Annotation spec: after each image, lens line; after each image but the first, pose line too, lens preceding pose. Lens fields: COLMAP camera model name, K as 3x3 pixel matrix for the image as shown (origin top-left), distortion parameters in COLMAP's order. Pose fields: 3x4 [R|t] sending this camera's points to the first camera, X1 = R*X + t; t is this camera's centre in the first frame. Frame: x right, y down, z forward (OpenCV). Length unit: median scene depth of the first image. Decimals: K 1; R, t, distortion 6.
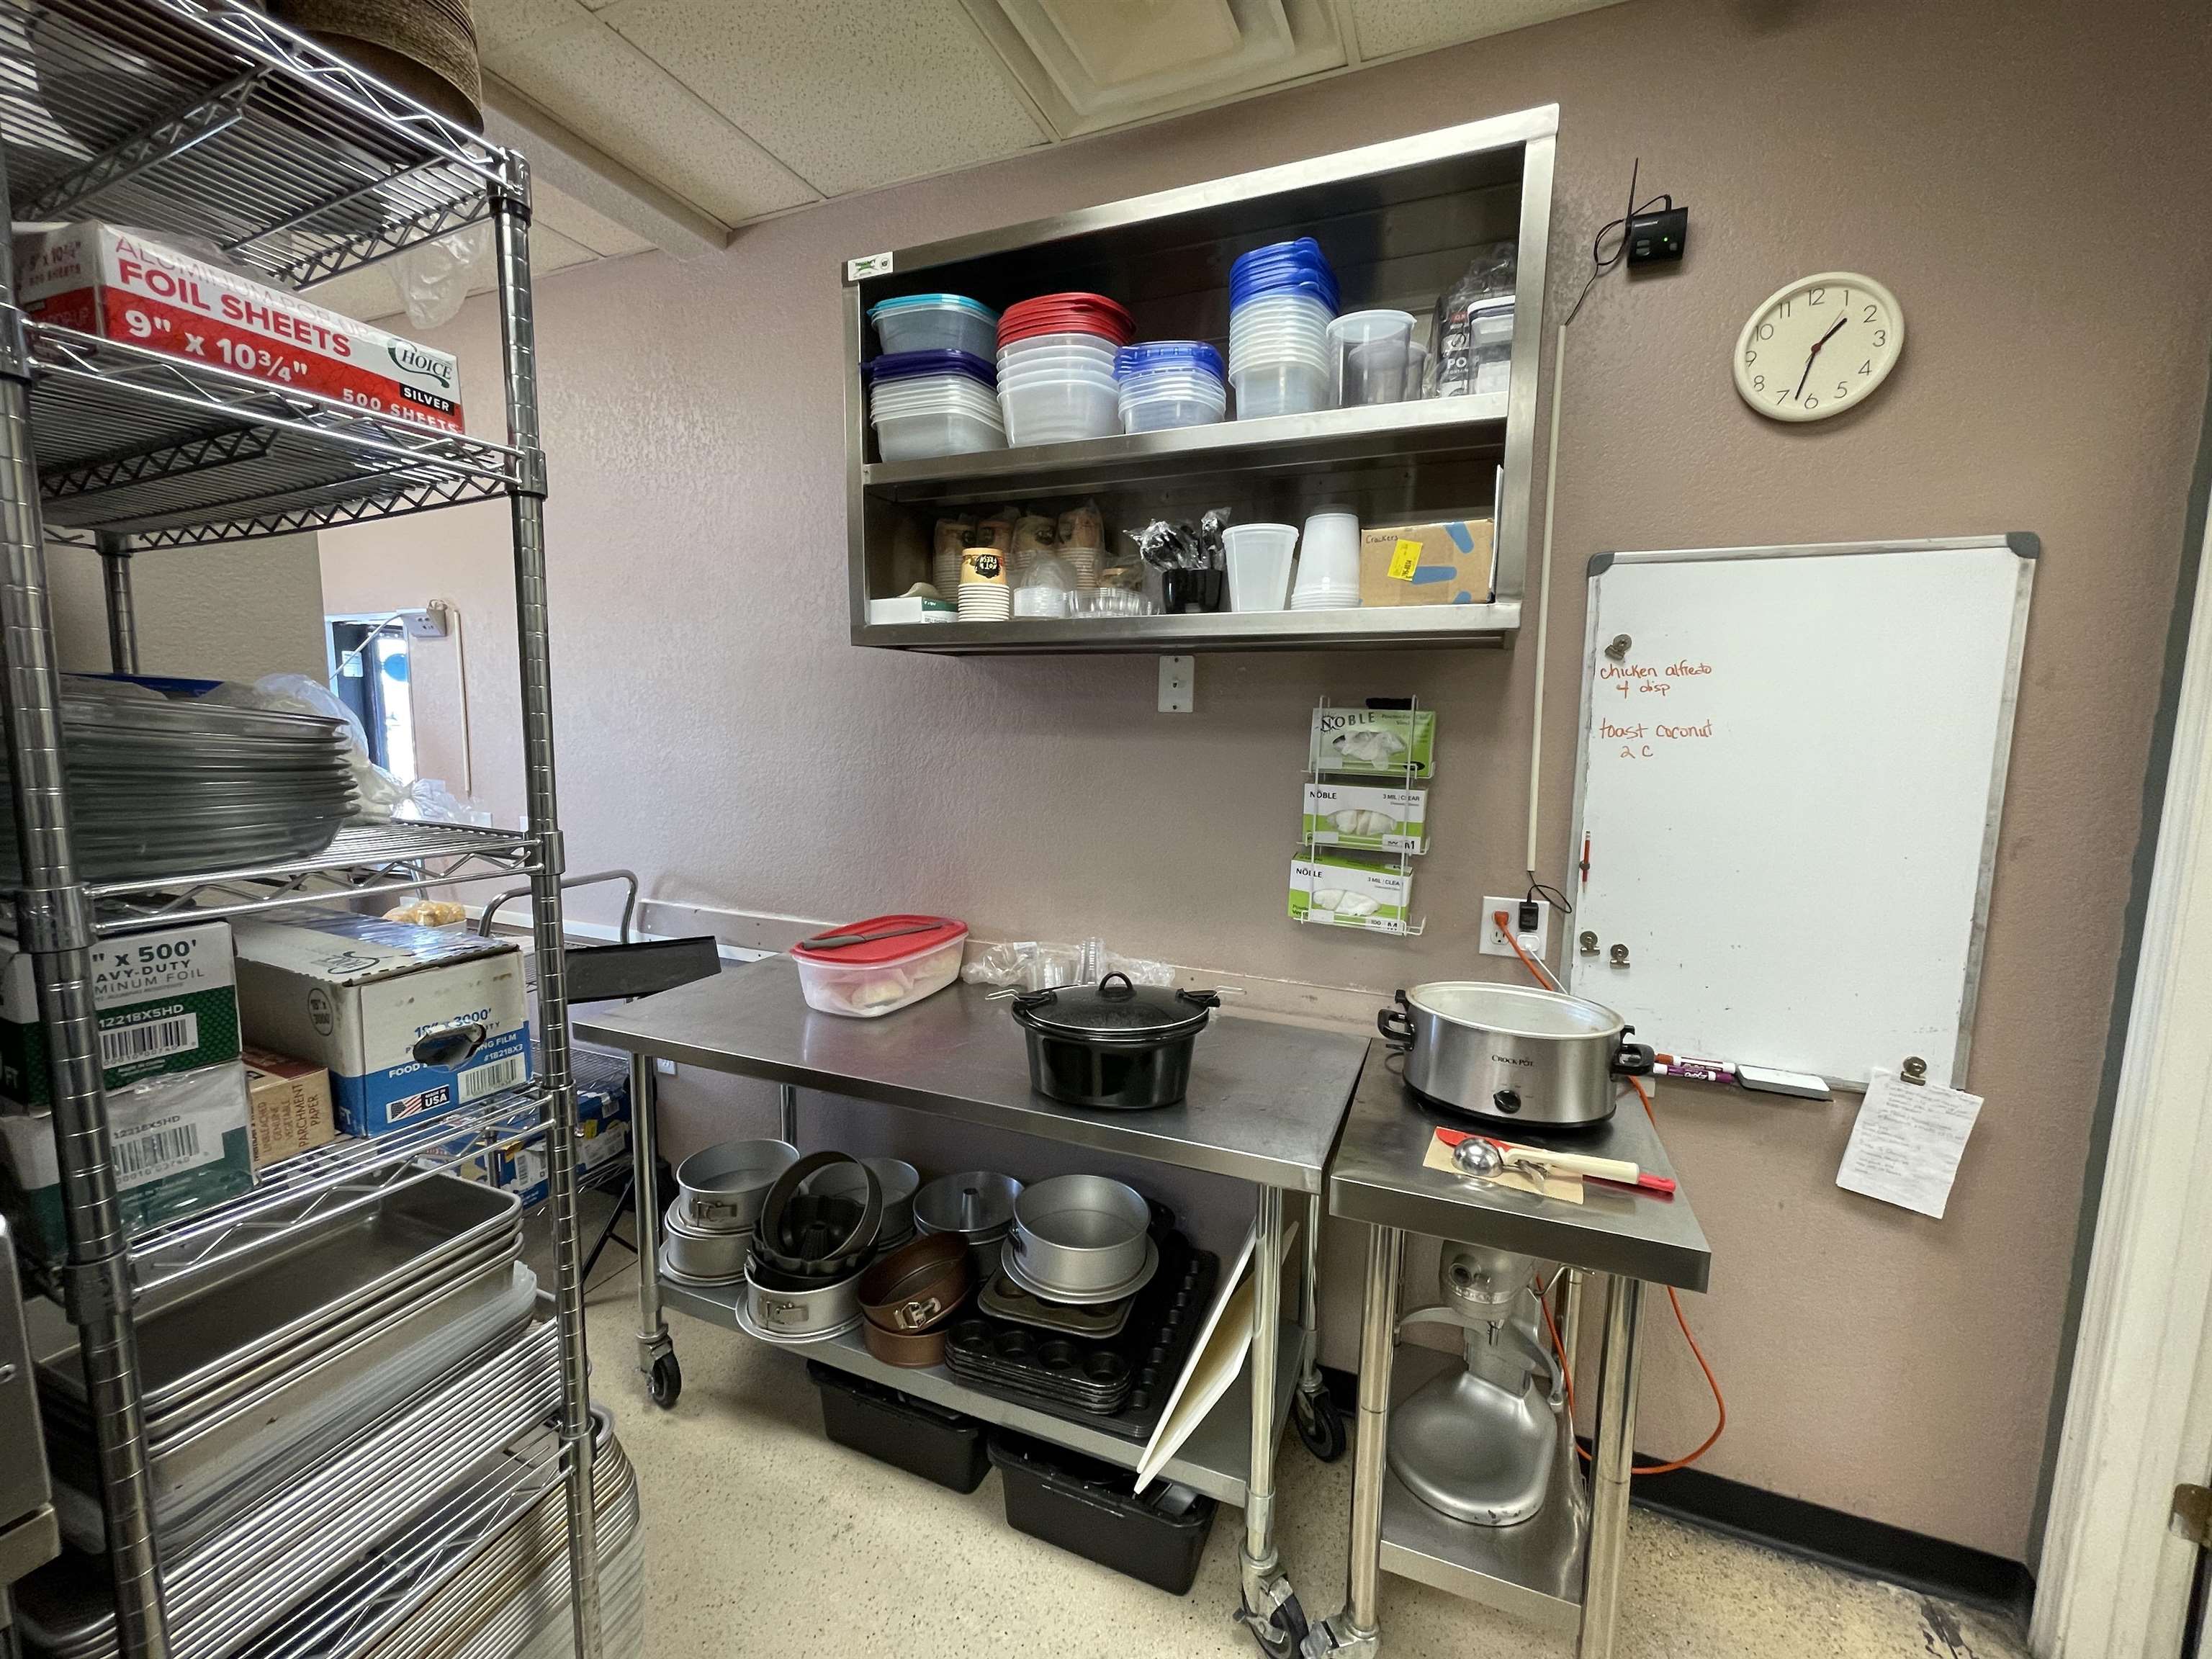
lens RADIAL K [[893.6, 0, 1105.4], [0, 893.6, 823.0], [0, 0, 1]] dist [-0.006372, 0.002056]
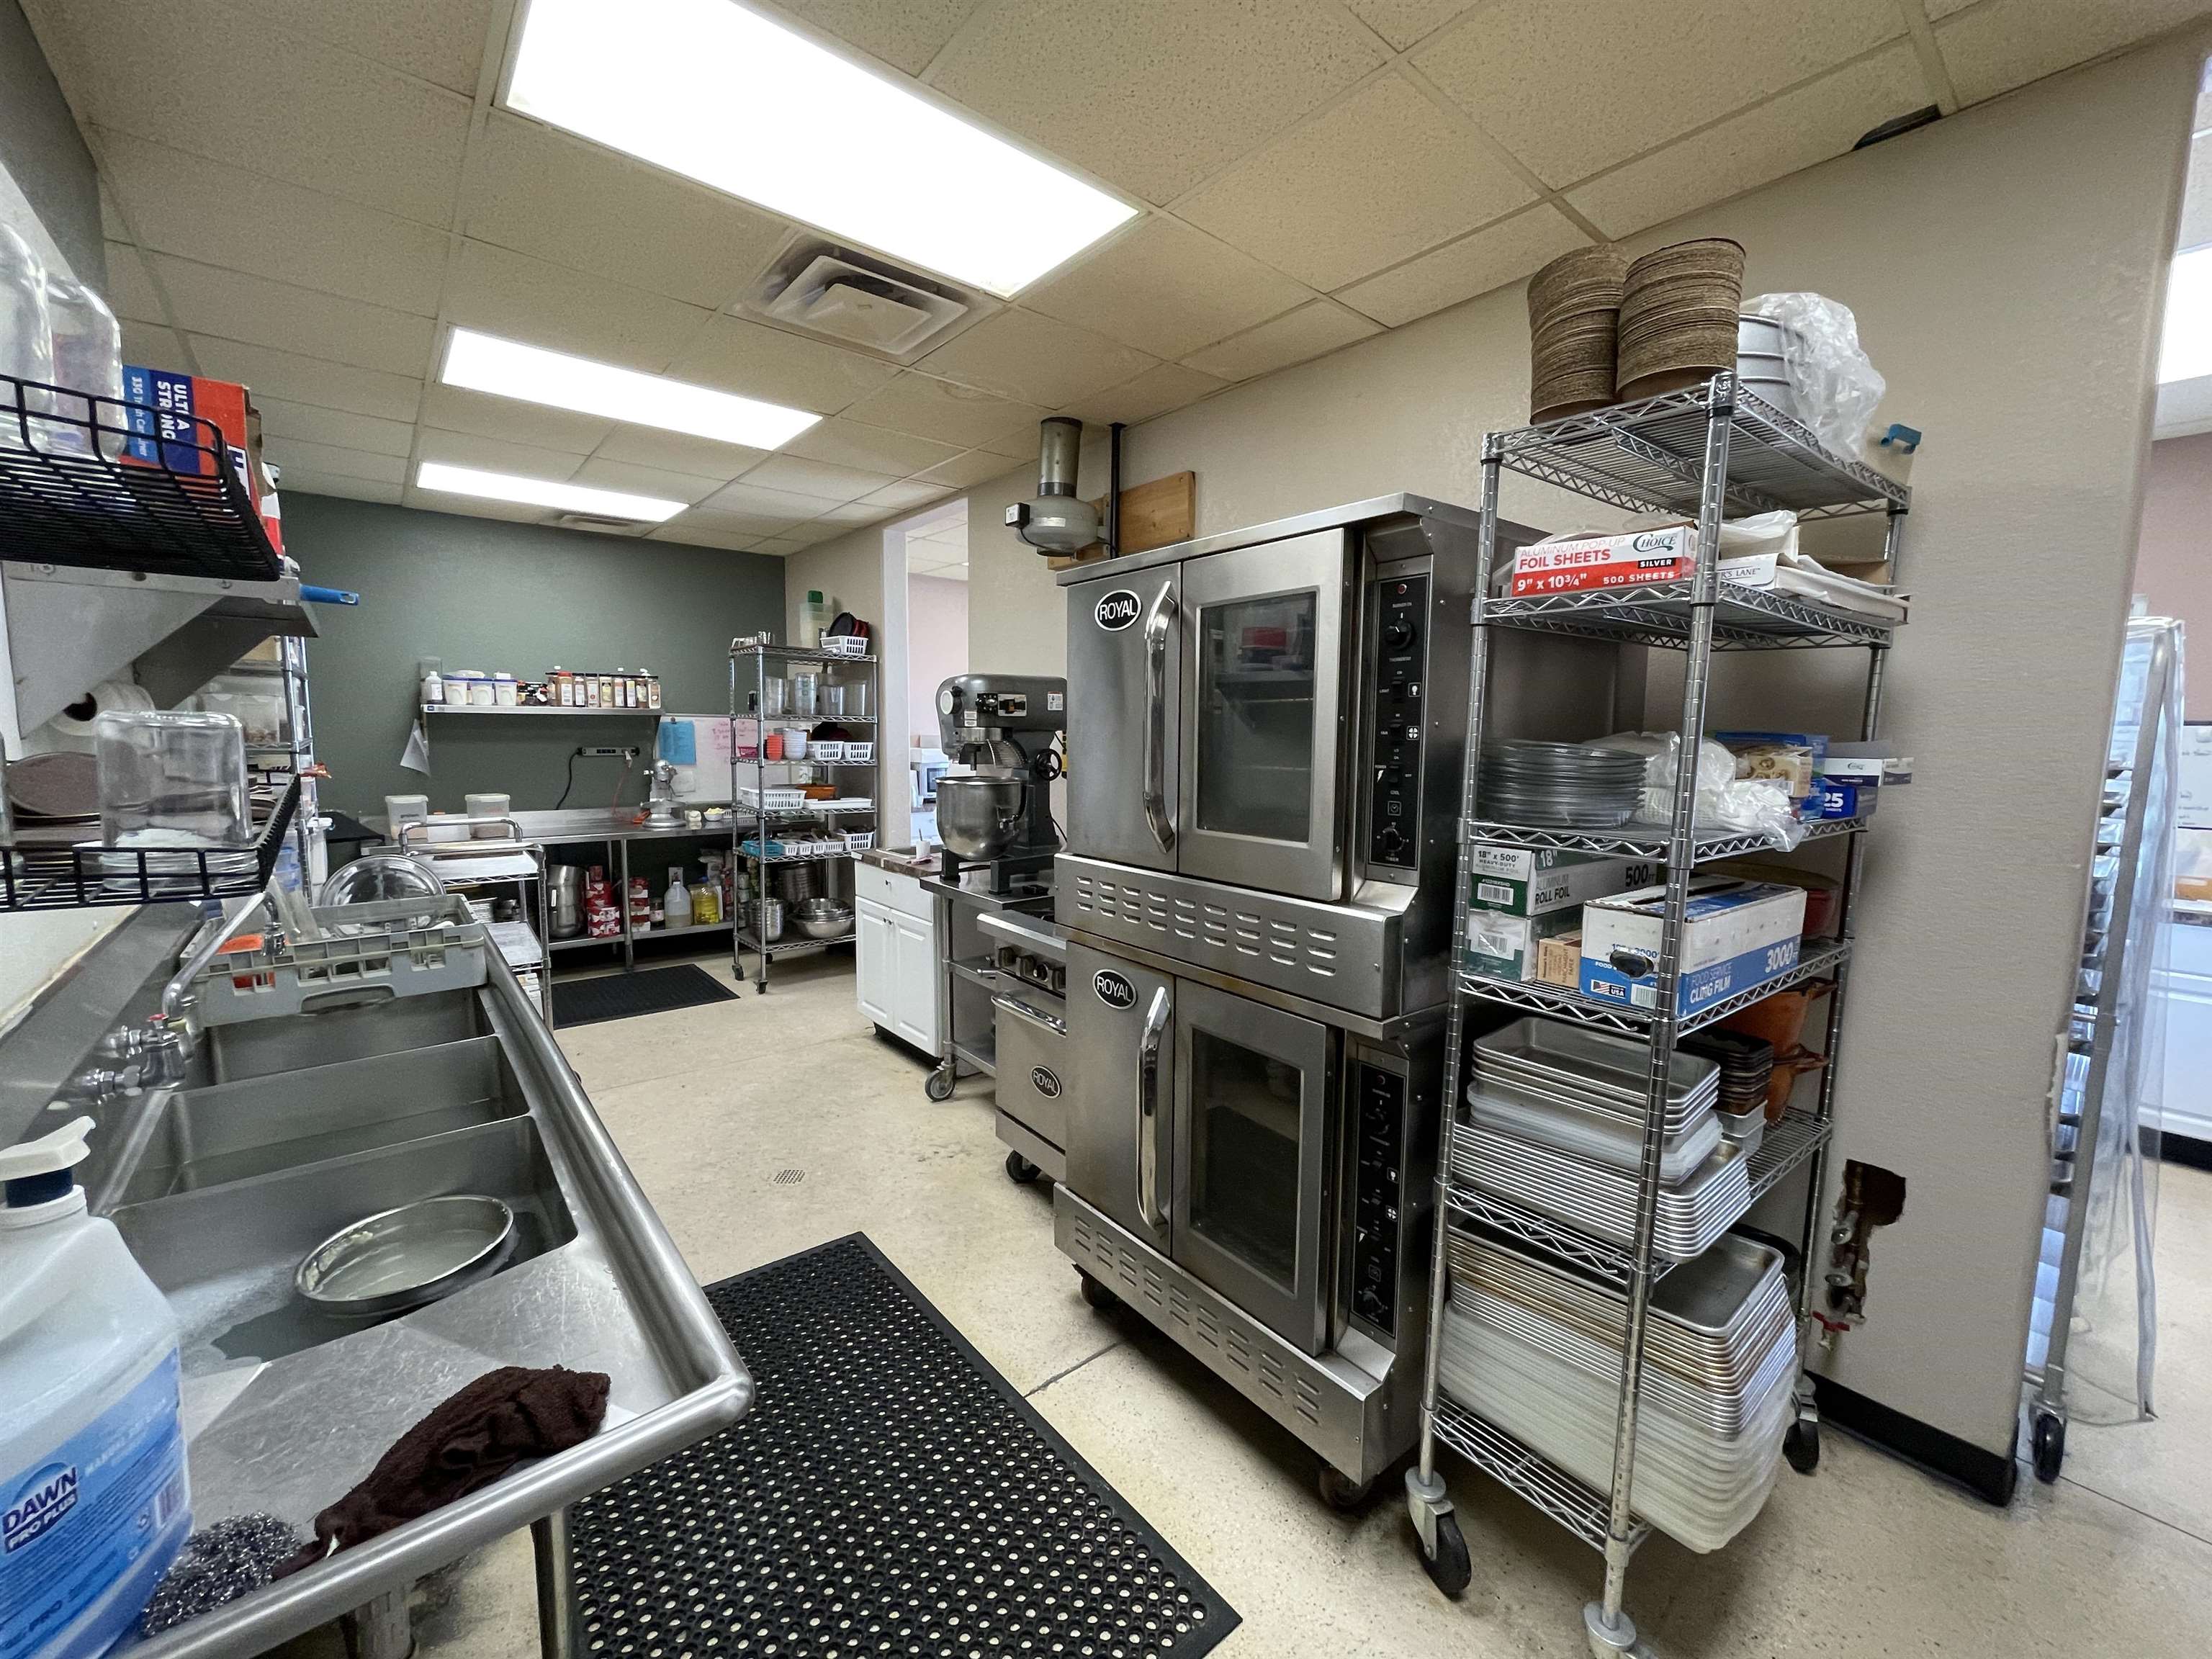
lens RADIAL K [[893.6, 0, 1105.7], [0, 893.6, 831.9], [0, 0, 1]] dist [-0.006372, 0.002056]
pose [[-0.455700, 0.077900, -0.886718, 0.556485], [-0.126788, 0.980326, 0.151282, -0.052300], [0.881057, 0.181364, -0.436858, 0.428163]]
